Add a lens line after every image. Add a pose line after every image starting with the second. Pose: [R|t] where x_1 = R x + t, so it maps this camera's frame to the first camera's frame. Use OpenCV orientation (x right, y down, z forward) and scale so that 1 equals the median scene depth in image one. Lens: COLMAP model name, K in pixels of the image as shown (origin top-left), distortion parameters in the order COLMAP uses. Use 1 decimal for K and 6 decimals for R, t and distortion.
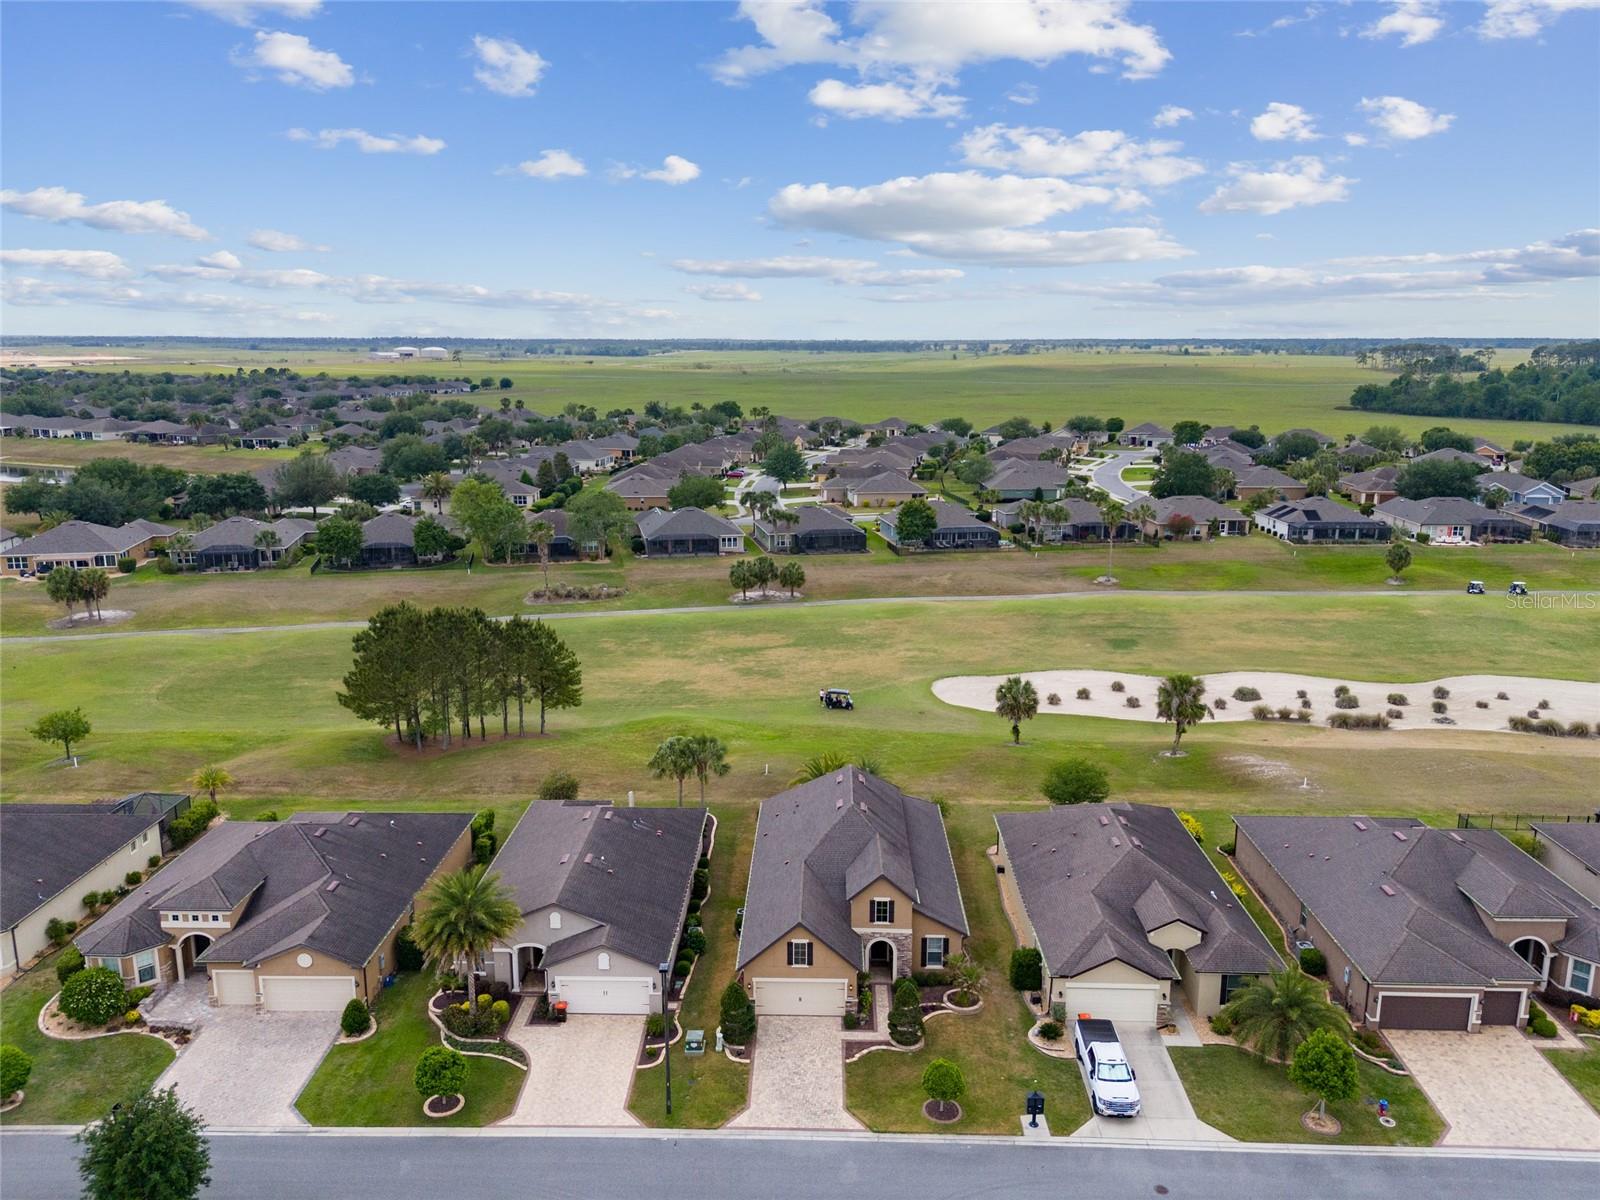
lens RADIAL K [[1179.0, 0, 806.1], [0, 1179.0, 600.4], [0, 0, 1]] dist [0.076169, -0.091200]
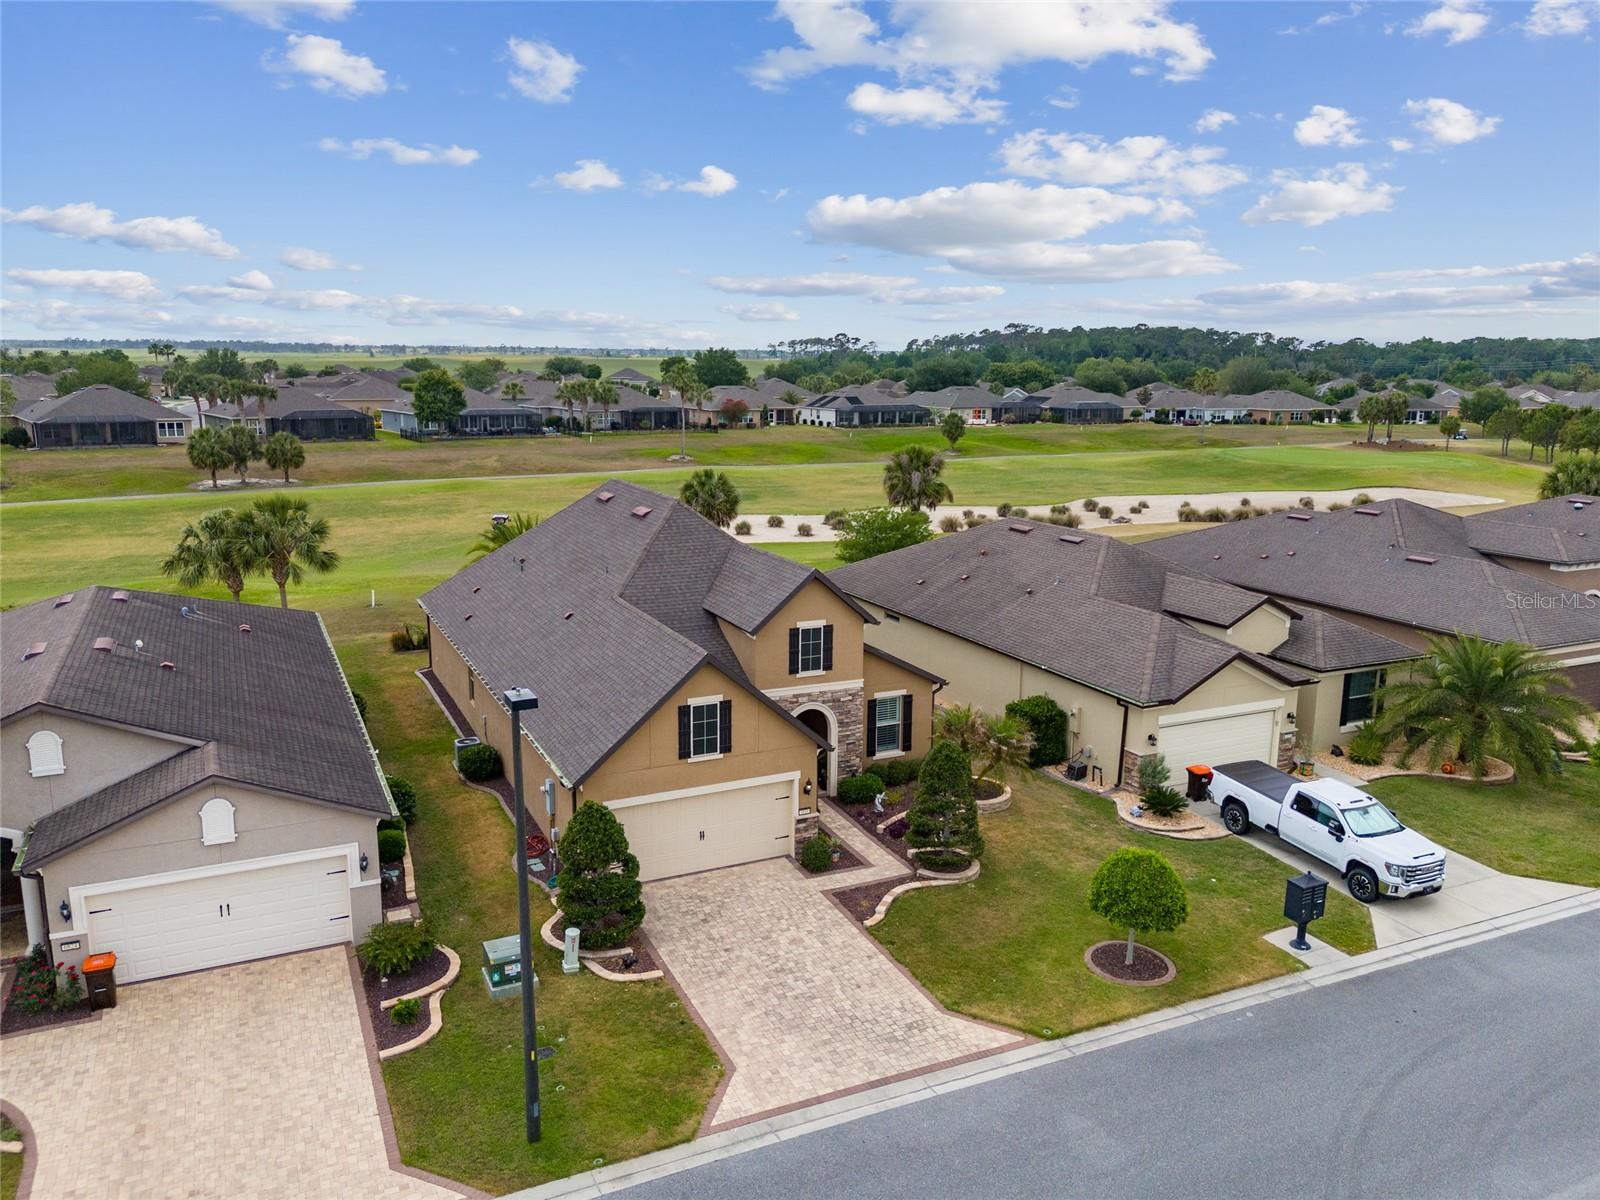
lens RADIAL K [[1179.0, 0, 806.1], [0, 1179.0, 600.4], [0, 0, 1]] dist [0.076169, -0.091200]
pose [[0.893401, -0.083622, 0.441409, -0.156727], [0.084463, 0.996268, 0.017785, 0.231390], [-0.441249, 0.021393, 0.897130, 0.548709]]
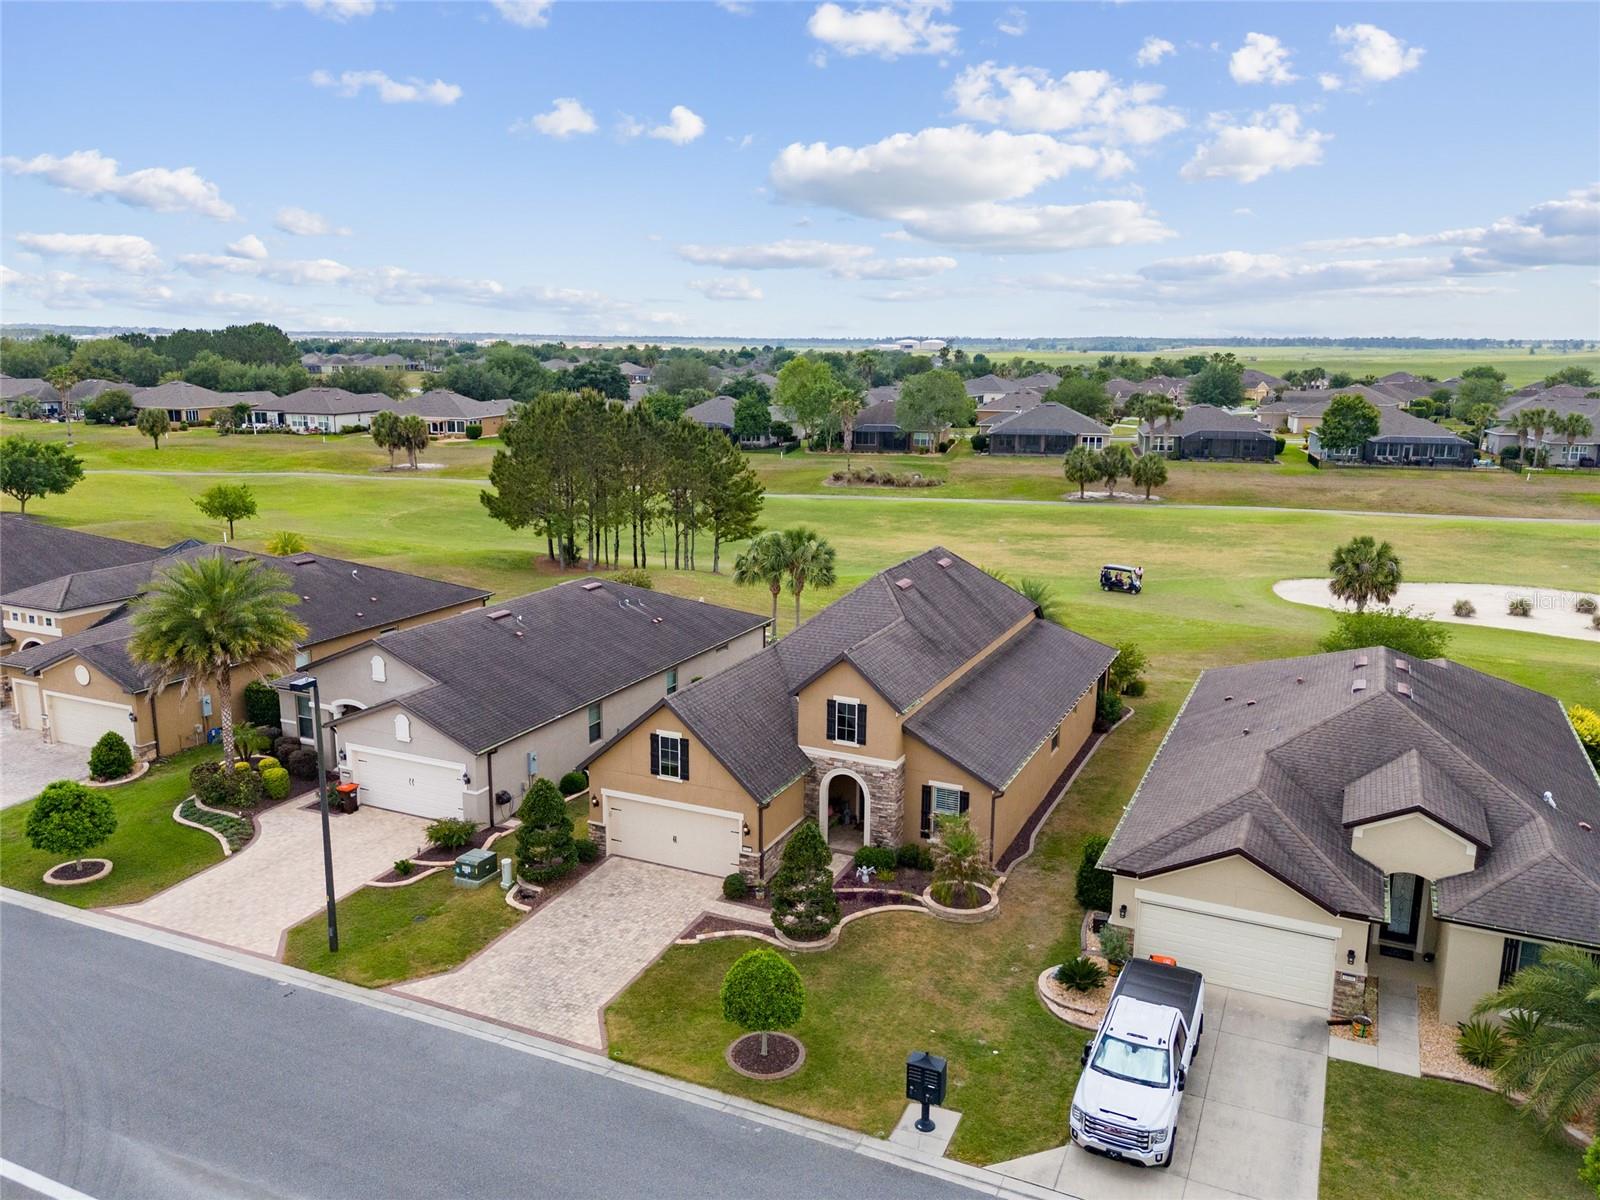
lens RADIAL K [[1213.5, 0, 801.7], [0, 1213.5, 594.0], [0, 0, 1]] dist [0.090756, -0.118106]
pose [[0.919041, 0.087392, -0.384352, 0.261464], [-0.089800, 0.995891, 0.011717, 0.195358], [0.383797, 0.023746, 0.923112, 0.450835]]
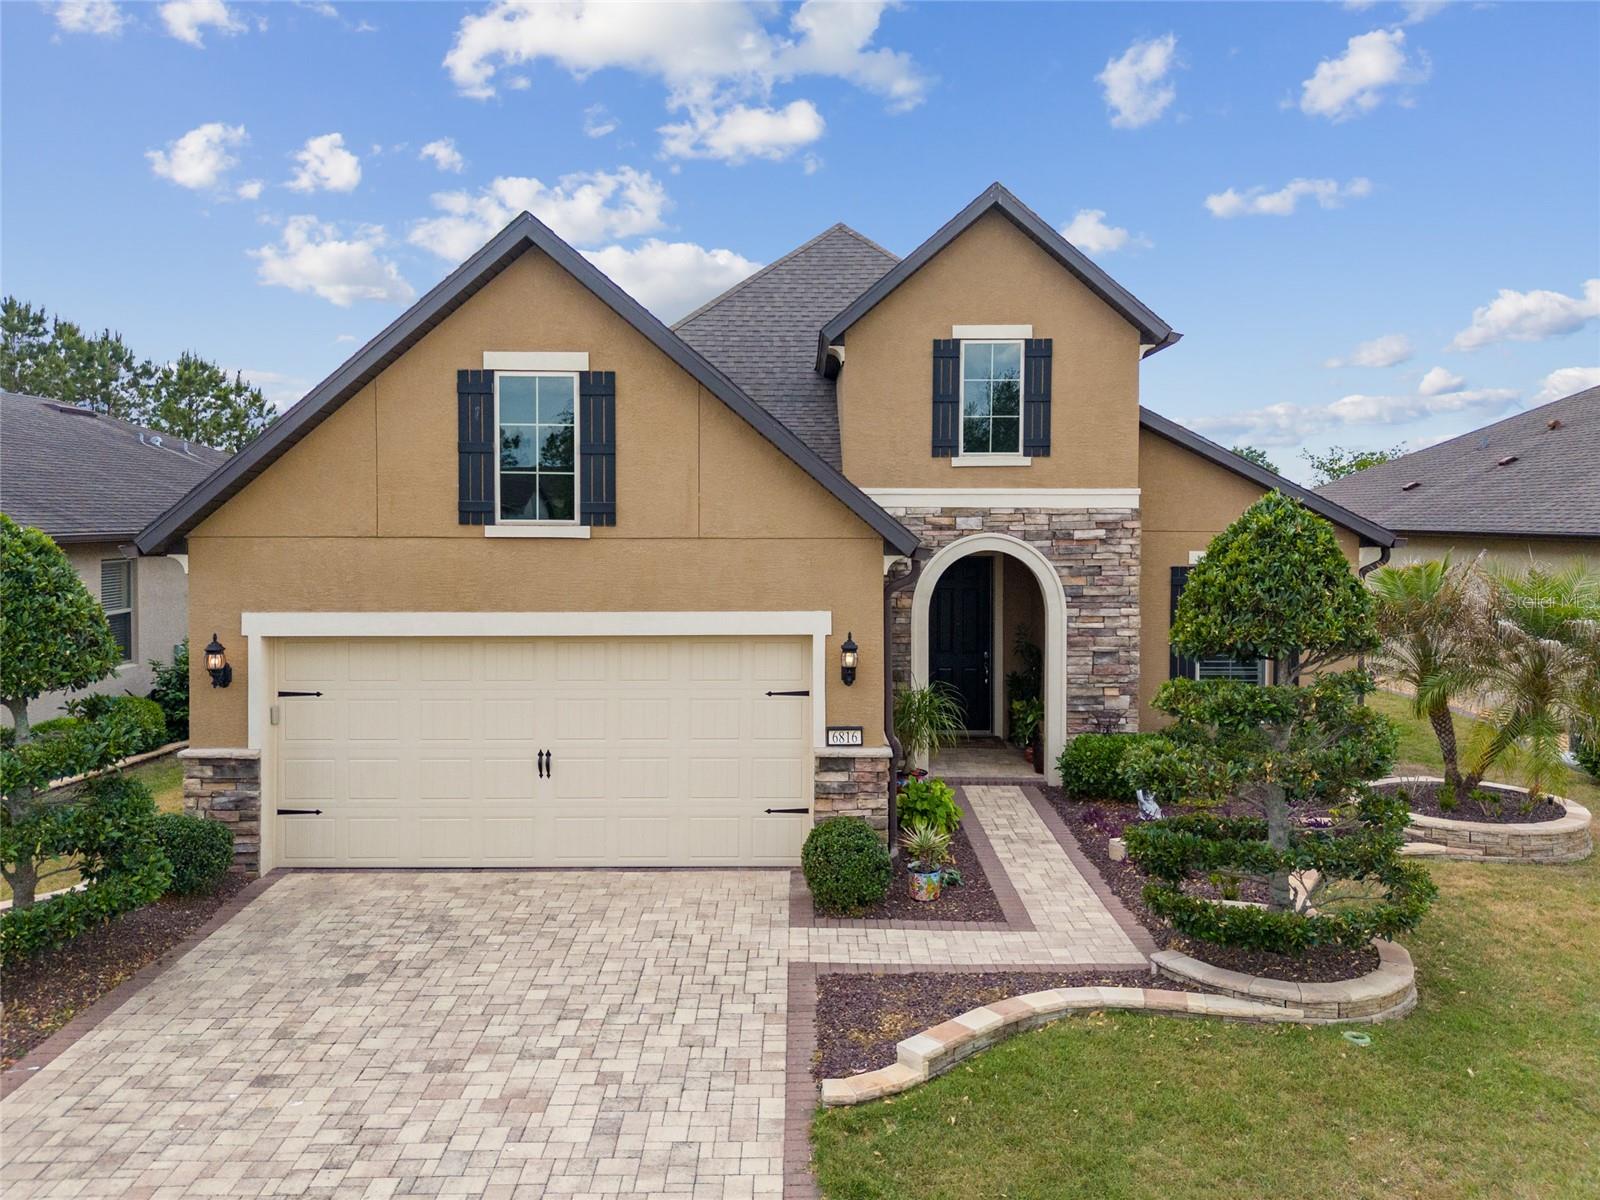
lens RADIAL K [[1211.9, 0, 805.8], [0, 1211.9, 535.3], [0, 0, 1]] dist [0.031311, -0.003565]
pose [[0.999726, -0.000253, 0.023414, 0.026602], [0.004611, 0.982494, -0.186238, 0.323333], [-0.022957, 0.186294, 0.982226, 0.795313]]
